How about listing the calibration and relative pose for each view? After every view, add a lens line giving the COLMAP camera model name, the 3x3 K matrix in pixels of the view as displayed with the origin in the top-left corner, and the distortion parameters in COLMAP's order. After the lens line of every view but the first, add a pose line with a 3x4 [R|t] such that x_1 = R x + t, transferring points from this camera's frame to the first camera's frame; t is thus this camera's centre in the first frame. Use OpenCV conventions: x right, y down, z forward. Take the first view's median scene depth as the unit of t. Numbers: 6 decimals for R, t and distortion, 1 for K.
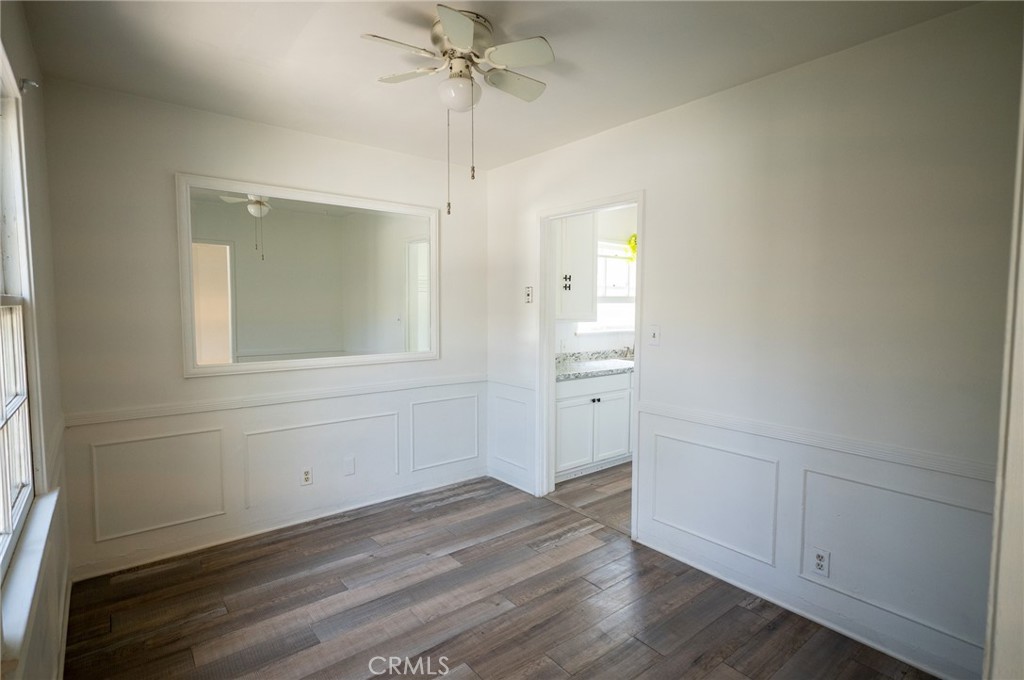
lens RADIAL K [[498.2, 0, 512.0], [0, 498.2, 340.0], [0, 0, 1]] dist [0.001353, -0.000064]
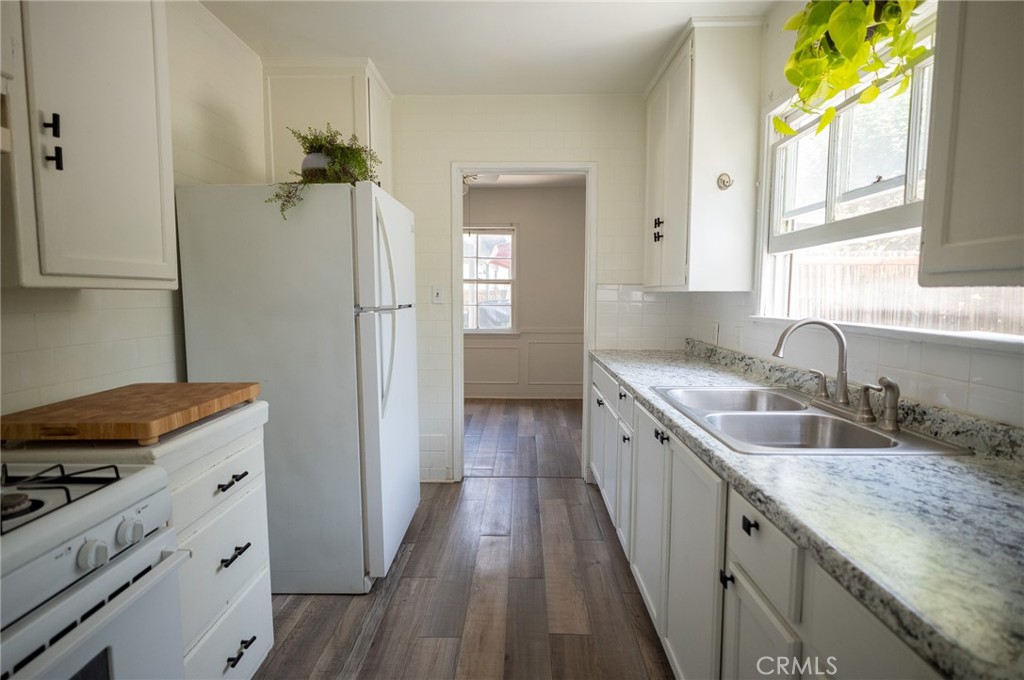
lens RADIAL K [[506.4, 0, 512.0], [0, 506.4, 340.0], [0, 0, 1]] dist [-0.001995, 0.000046]
pose [[-0.637199, 0.068483, -0.767651, 0.661770], [-0.052121, 0.989935, 0.131576, -0.043576], [0.768935, 0.123851, -0.627216, 1.133124]]
